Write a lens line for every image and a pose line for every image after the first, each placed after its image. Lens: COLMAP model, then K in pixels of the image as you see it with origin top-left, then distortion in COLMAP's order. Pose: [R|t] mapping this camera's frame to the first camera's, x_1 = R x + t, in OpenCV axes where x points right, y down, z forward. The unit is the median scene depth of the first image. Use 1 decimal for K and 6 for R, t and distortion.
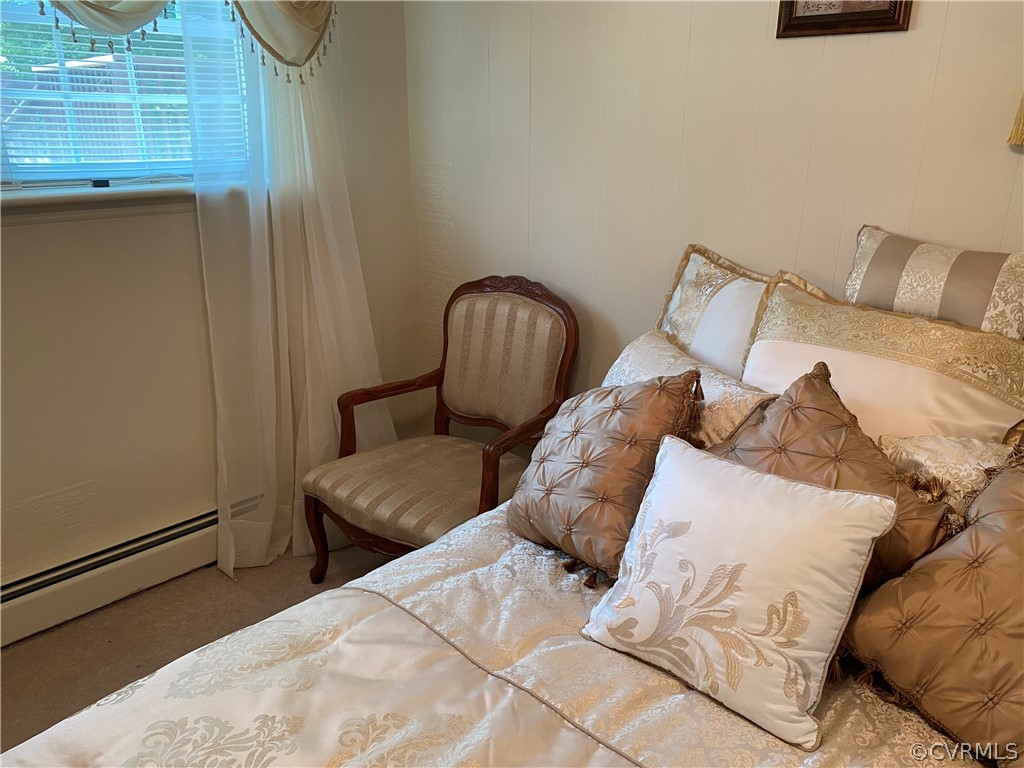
lens RADIAL K [[775.3, 0, 512.2], [0, 775.3, 380.5], [0, 0, 1]] dist [0.030923, -0.042757]
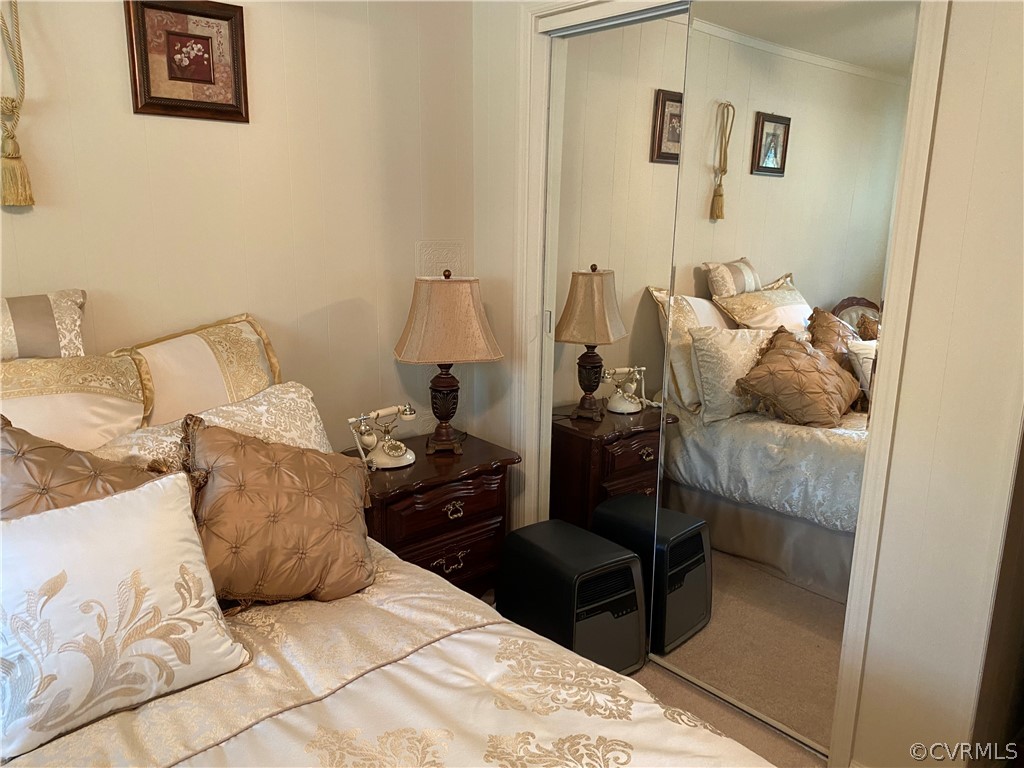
lens RADIAL K [[775.3, 0, 513.7], [0, 775.3, 385.3], [0, 0, 1]] dist [0.030923, -0.042757]
pose [[0.102799, -0.233906, 0.966809, -0.668937], [0.309603, 0.931203, 0.192372, -0.057234], [-0.945293, 0.279551, 0.168144, 0.233213]]
